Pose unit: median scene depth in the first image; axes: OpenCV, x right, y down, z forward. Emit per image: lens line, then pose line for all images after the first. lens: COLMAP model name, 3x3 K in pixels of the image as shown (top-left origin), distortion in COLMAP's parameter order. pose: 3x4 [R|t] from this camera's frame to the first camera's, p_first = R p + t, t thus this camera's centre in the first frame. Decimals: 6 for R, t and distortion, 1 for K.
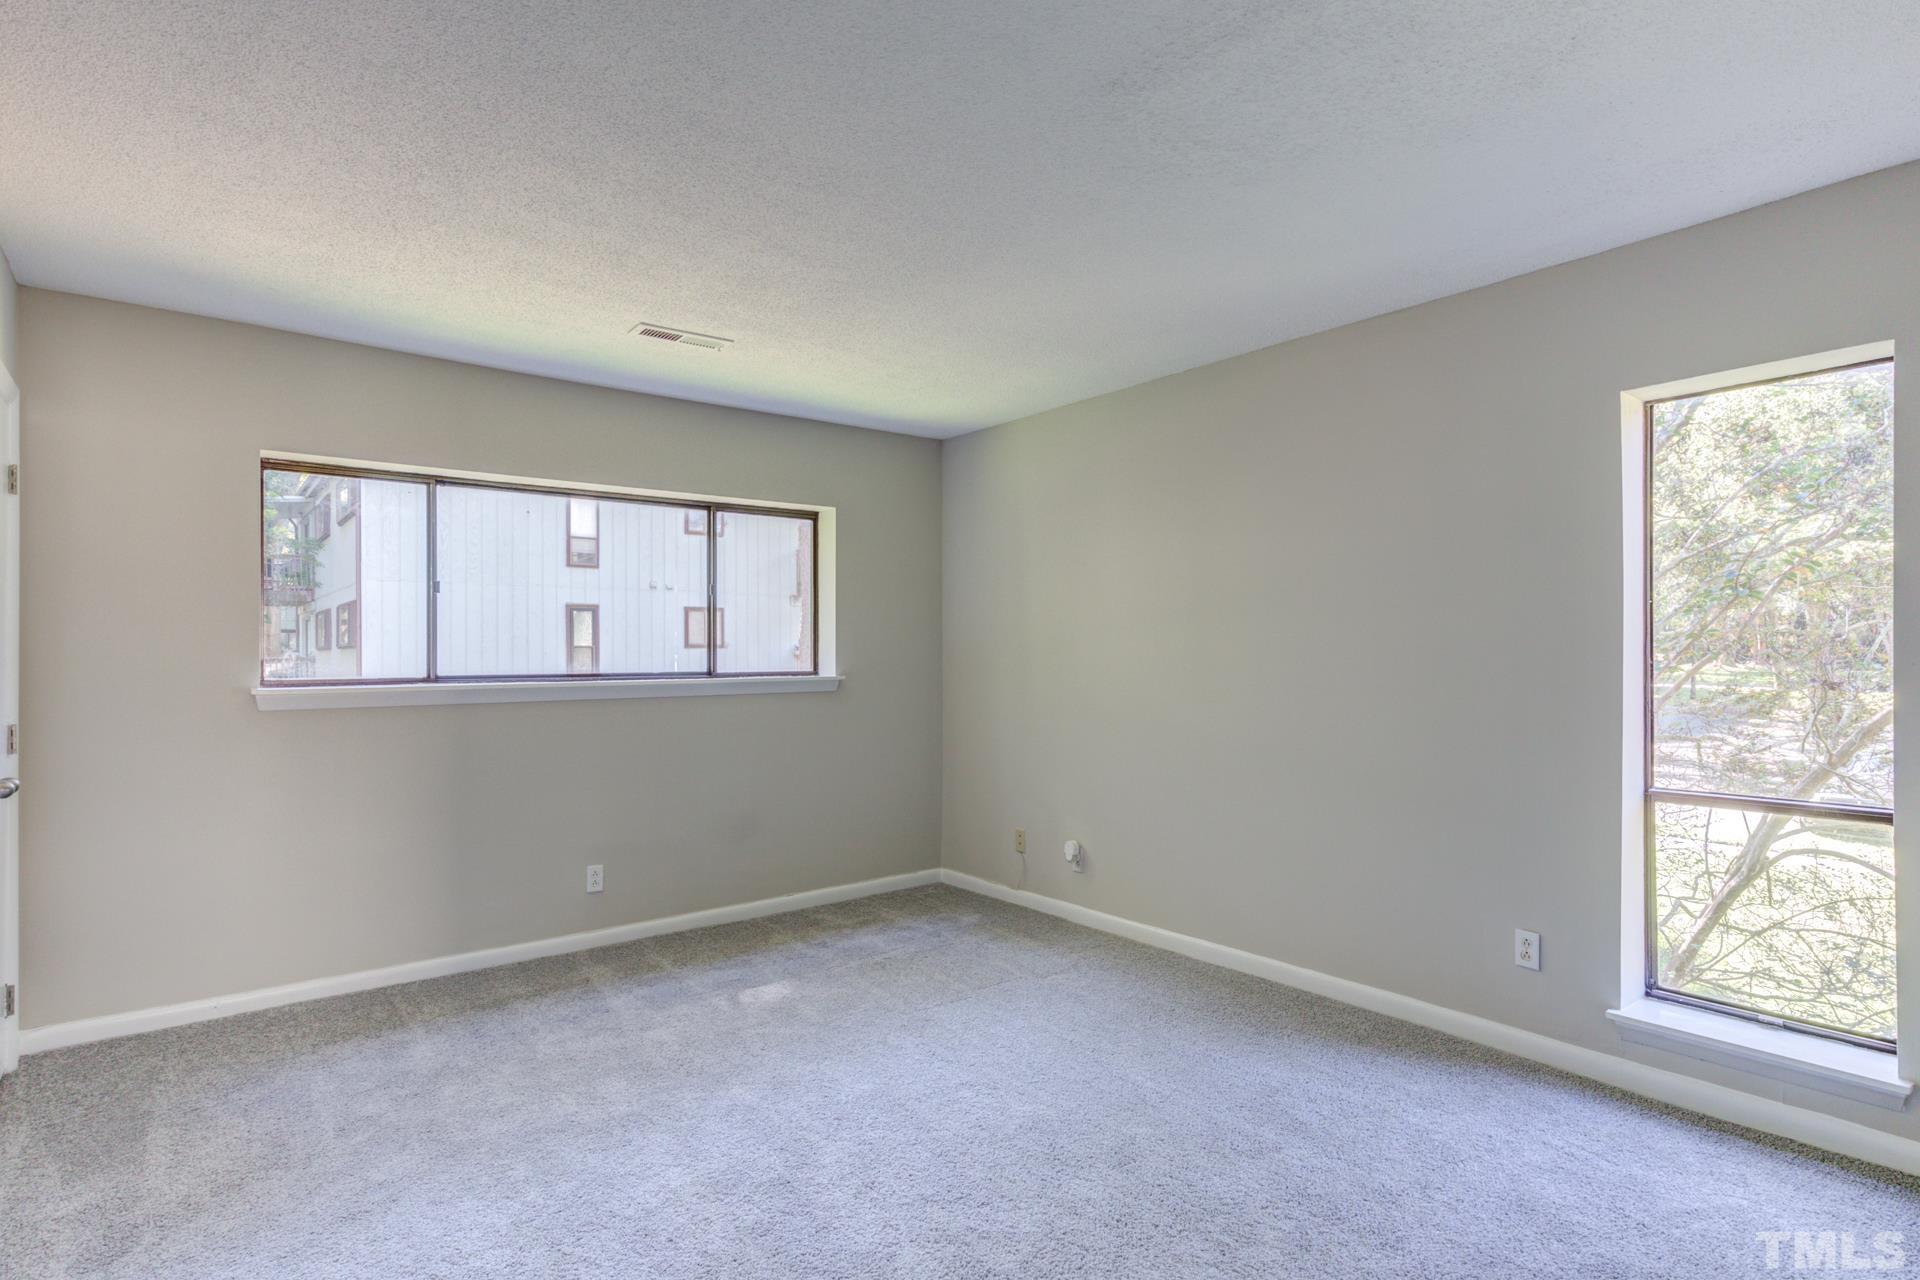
lens RADIAL K [[982.7, 0, 958.7], [0, 982.7, 652.3], [0, 0, 1]] dist [0.010197, -0.000385]
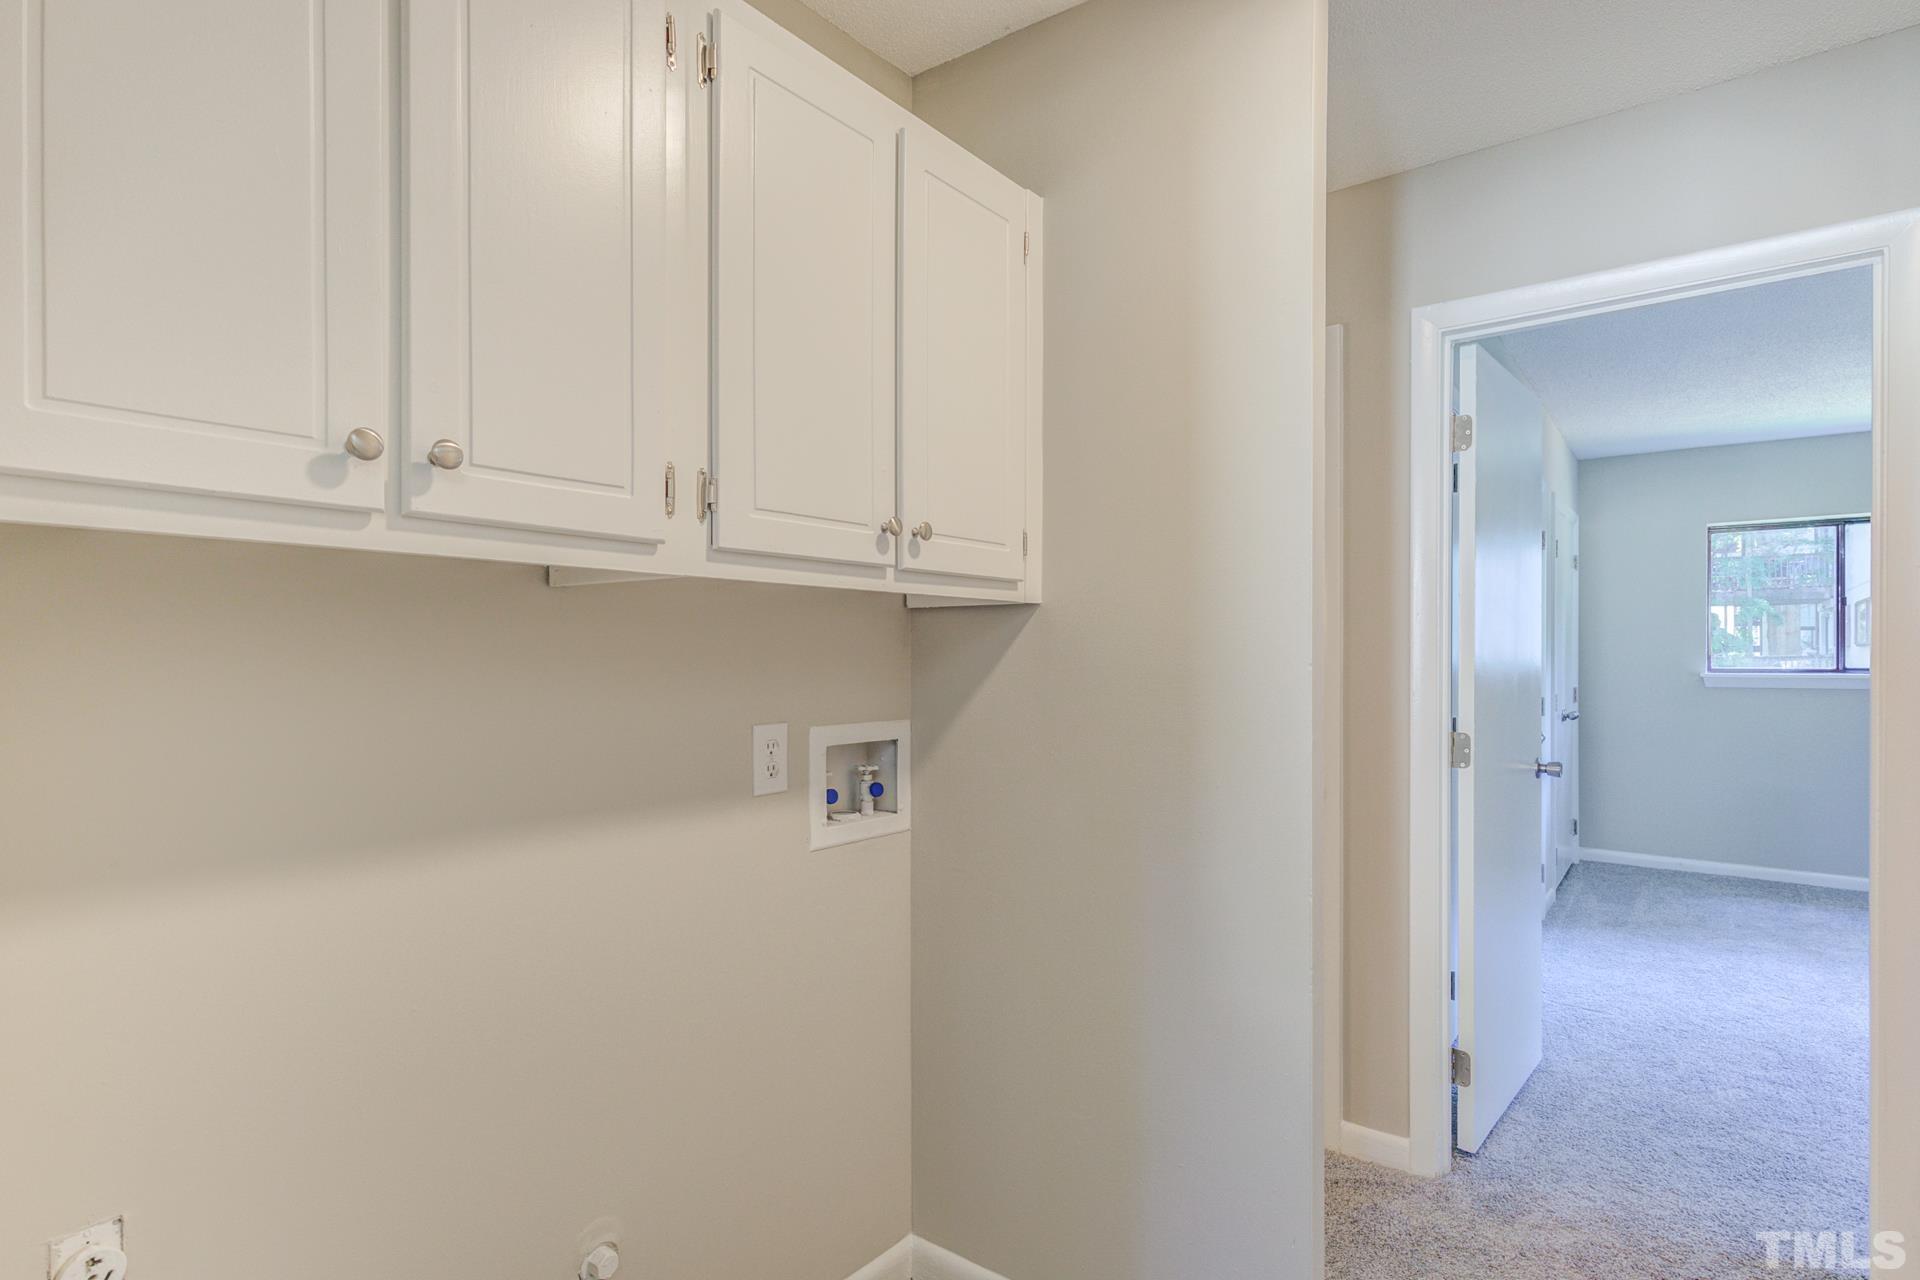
lens RADIAL K [[974.7, 0, 965.8], [0, 974.7, 650.9], [0, 0, 1]] dist [0.010687, -0.000269]
pose [[0.251117, 0.000229, -0.967957, 0.466925], [0.000539, 1.000000, 0.000376, -0.000149], [0.967957, -0.000616, 0.251116, -0.494971]]
